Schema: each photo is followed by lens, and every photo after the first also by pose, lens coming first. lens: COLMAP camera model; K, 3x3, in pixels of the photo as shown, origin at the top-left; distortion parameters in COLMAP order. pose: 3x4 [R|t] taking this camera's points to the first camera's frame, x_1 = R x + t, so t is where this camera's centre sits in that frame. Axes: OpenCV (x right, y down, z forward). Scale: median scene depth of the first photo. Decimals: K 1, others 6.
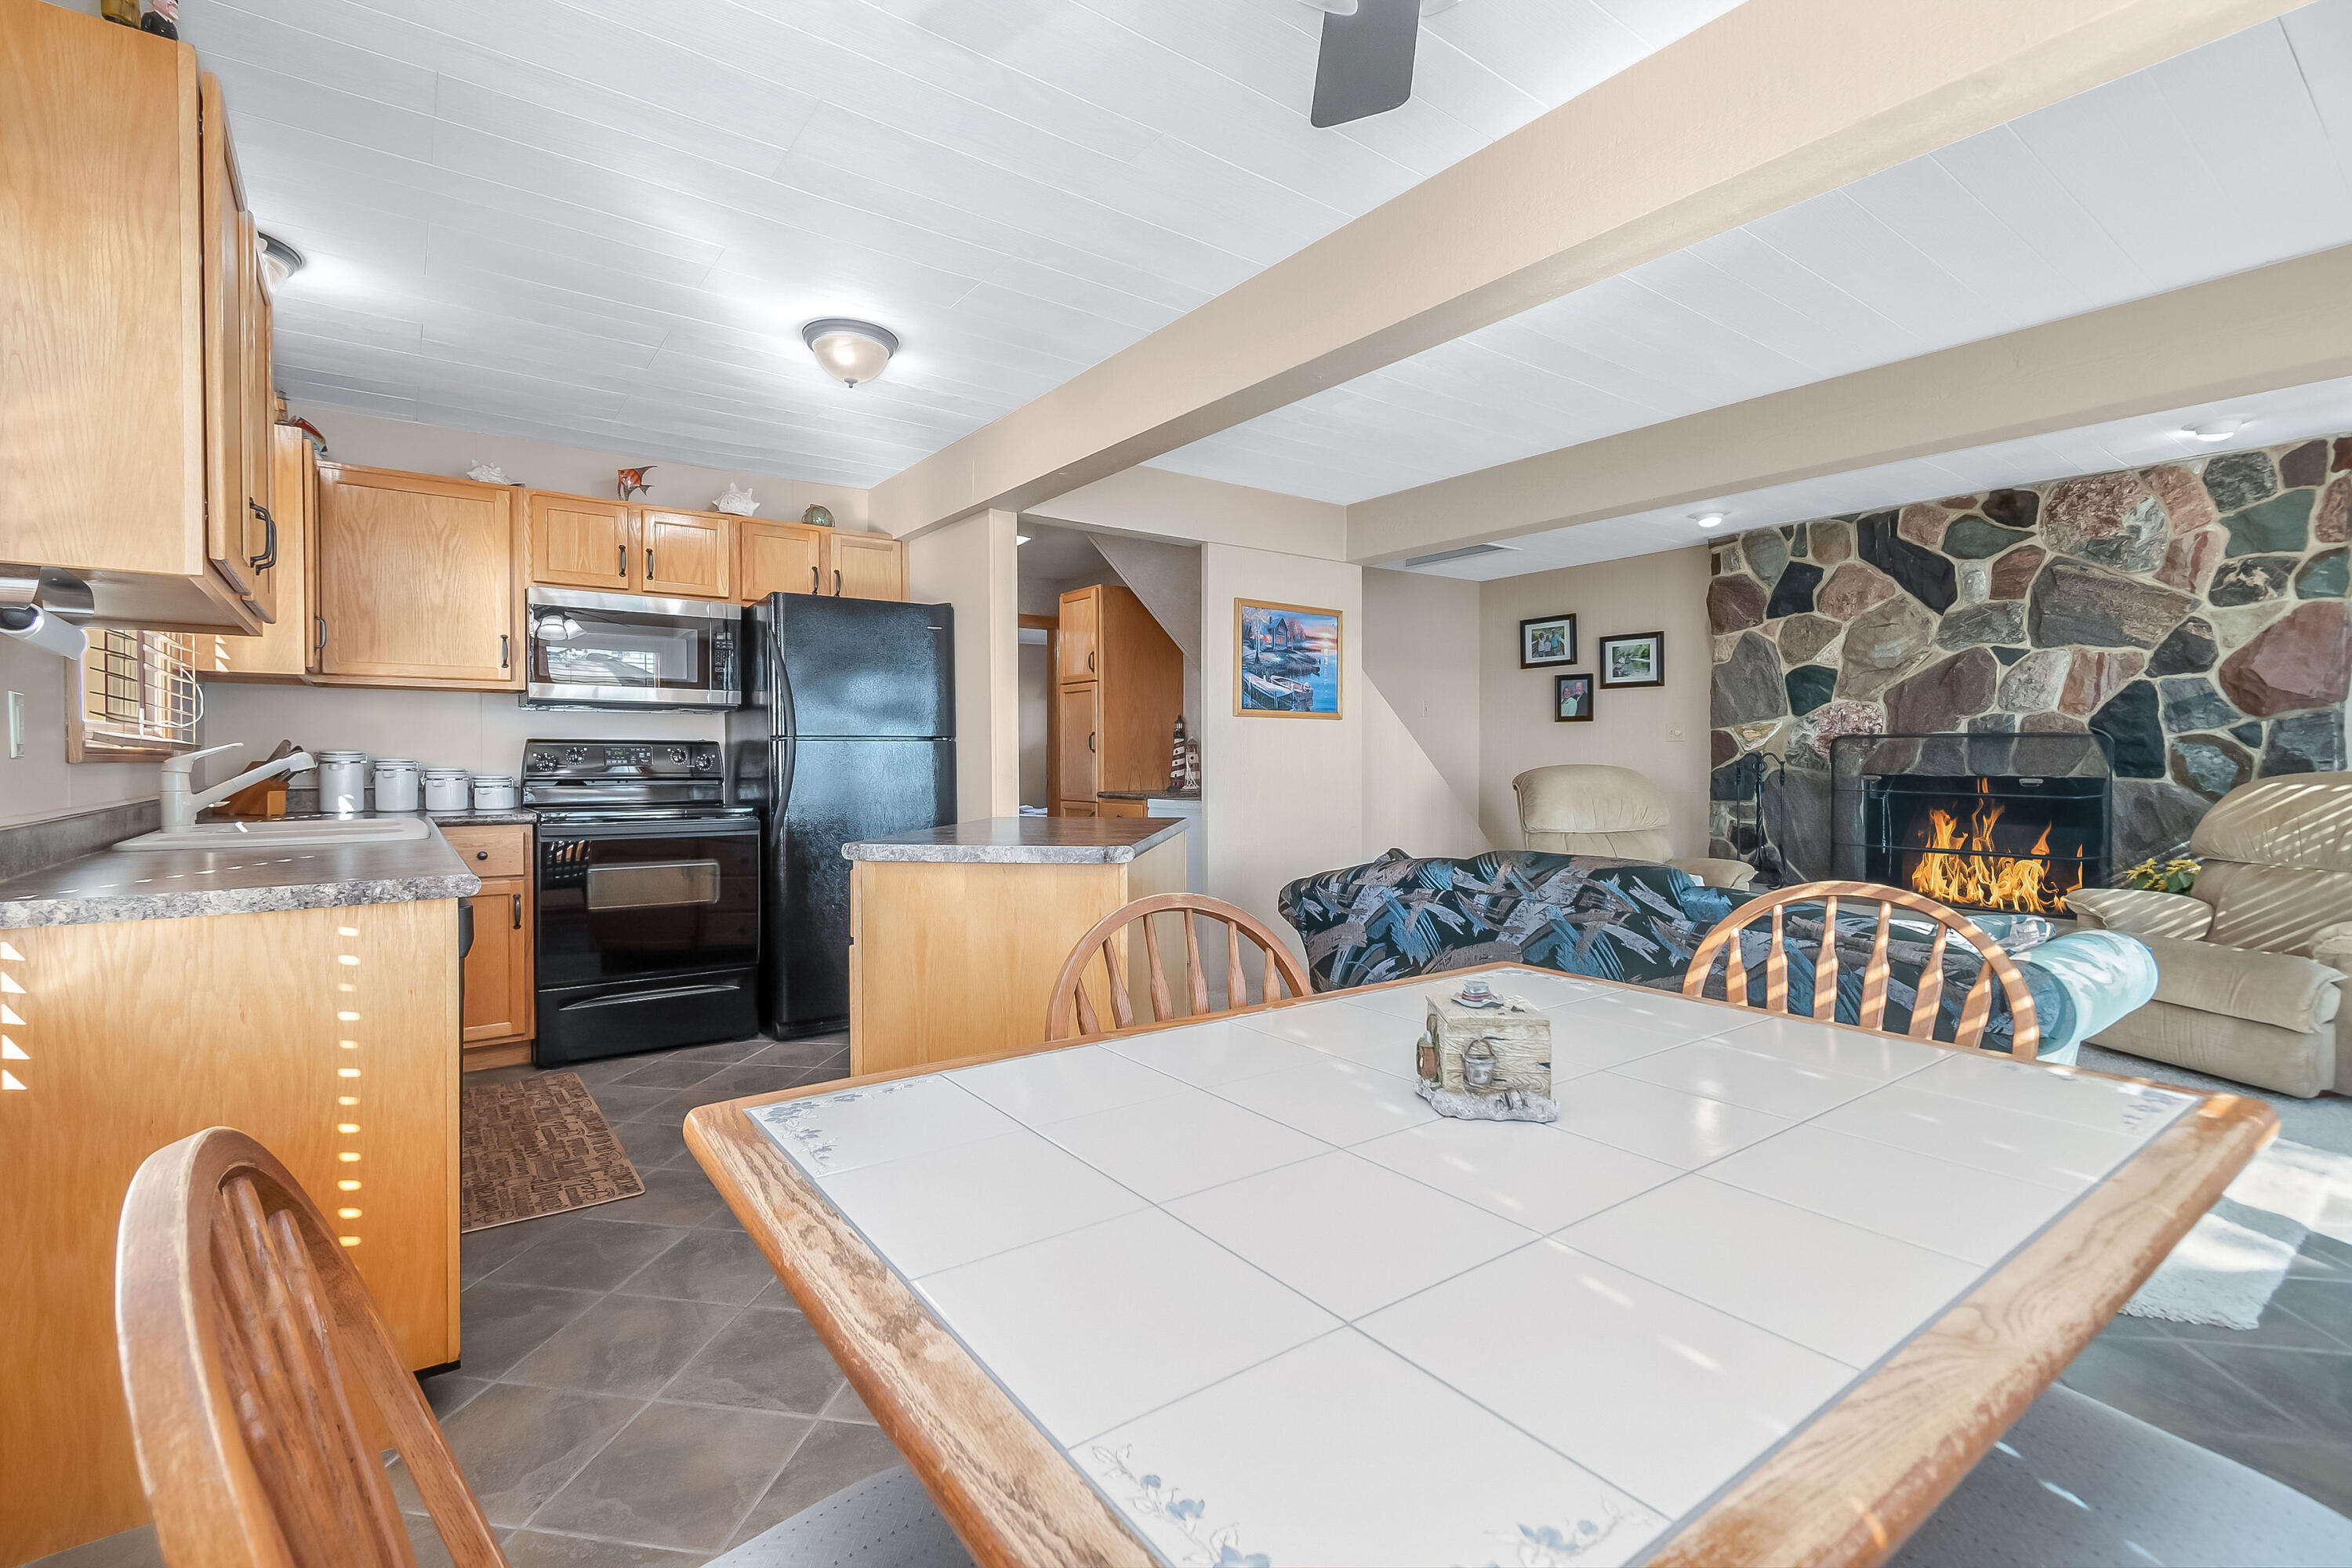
lens RADIAL K [[1044.5, 0, 1131.0], [0, 1044.5, 767.0], [0, 0, 1]] dist [0.007501, -0.005662]
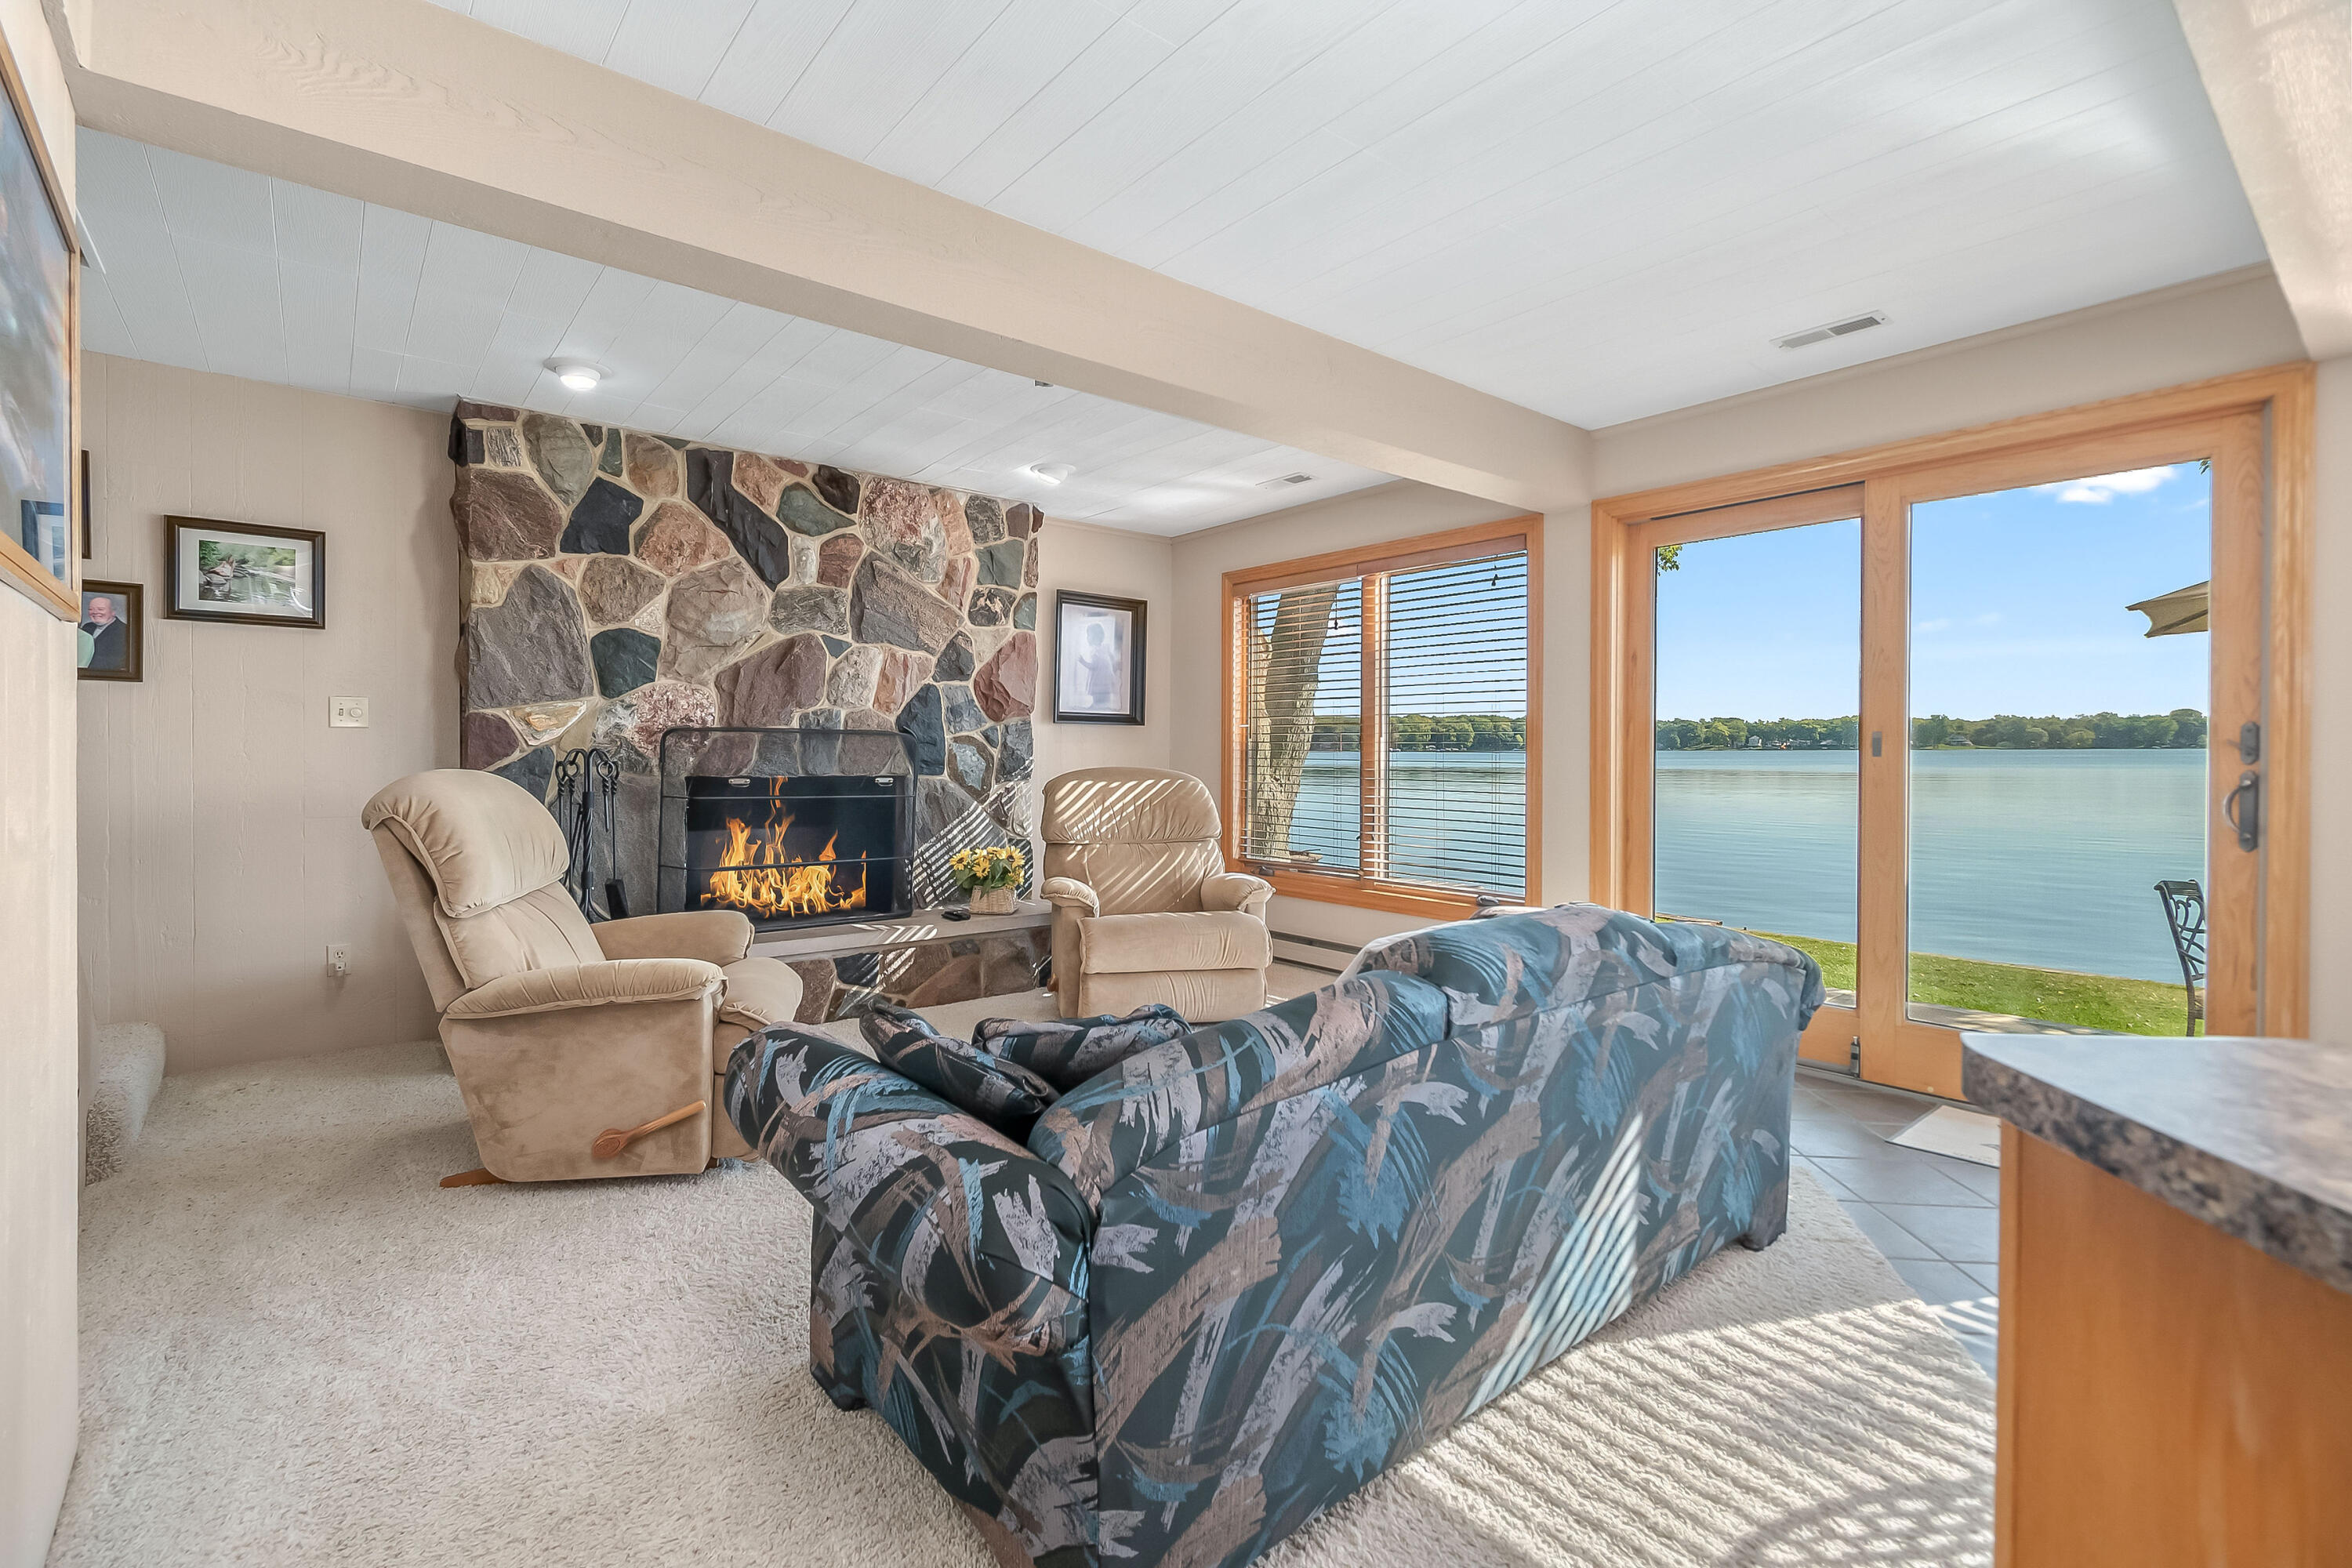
lens RADIAL K [[1044.5, 0, 1117.4], [0, 1044.5, 751.1], [0, 0, 1]] dist [0.007501, -0.005662]
pose [[-0.049797, 0.006442, 0.998739, -0.098465], [0.010070, 0.999932, -0.005948, -0.005439], [-0.998709, 0.009761, -0.049858, 0.771748]]
